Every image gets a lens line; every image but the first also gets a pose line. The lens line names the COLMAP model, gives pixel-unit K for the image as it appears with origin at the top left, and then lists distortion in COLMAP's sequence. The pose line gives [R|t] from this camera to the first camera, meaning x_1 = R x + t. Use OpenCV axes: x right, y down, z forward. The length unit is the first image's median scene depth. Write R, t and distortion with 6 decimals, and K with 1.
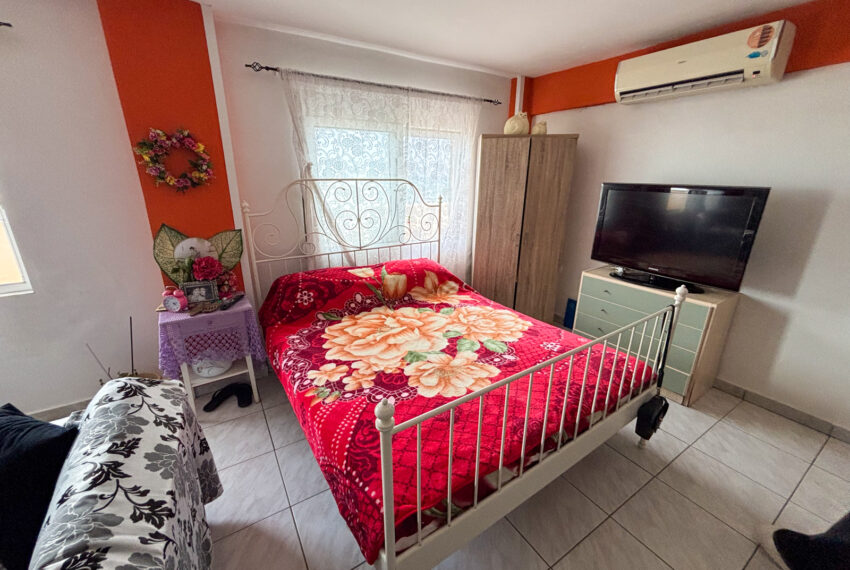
lens RADIAL K [[344.2, 0, 425.2], [0, 344.2, 283.8], [0, 0, 1]] dist [-0.002310, 0.001237]
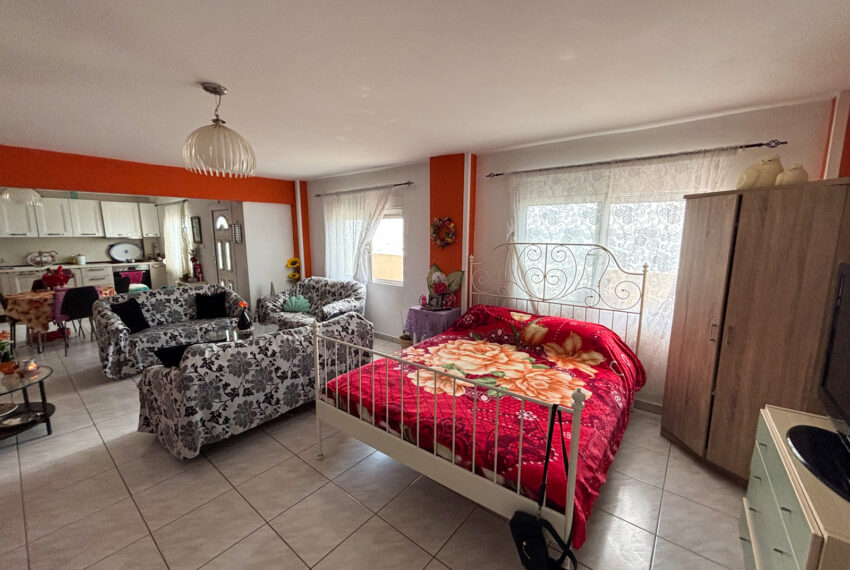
lens RADIAL K [[344.2, 0, 426.8], [0, 344.2, 284.7], [0, 0, 1]] dist [-0.002310, 0.001237]
pose [[0.325796, 0.138298, -0.935271, 0.975847], [-0.287248, 0.956959, 0.041444, -0.112723], [0.900747, 0.255153, 0.351499, 0.273562]]
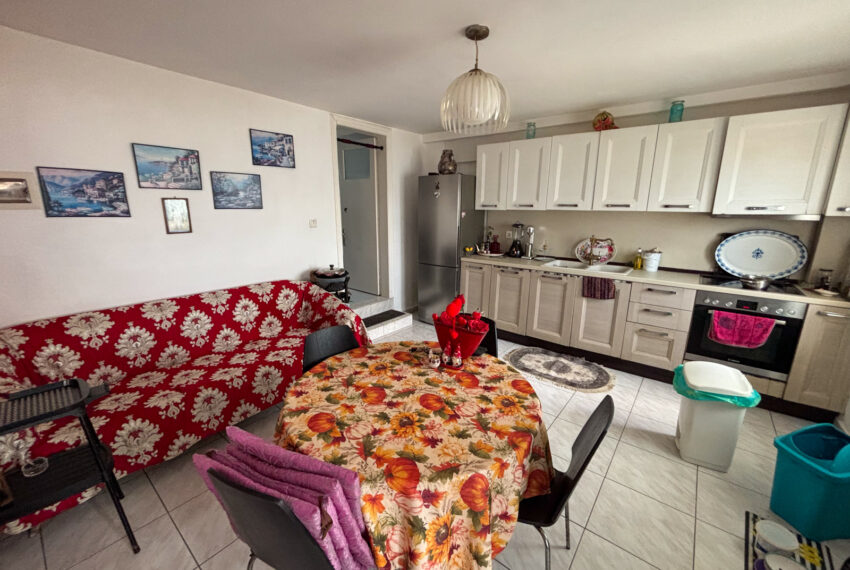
lens RADIAL K [[344.2, 0, 424.2], [0, 344.2, 283.3], [0, 0, 1]] dist [-0.002310, 0.001237]
pose [[-0.945453, 0.063407, -0.319527, -1.576479], [-0.108609, 0.863396, 0.492699, 0.161311], [0.307119, 0.500527, -0.809413, -0.563786]]
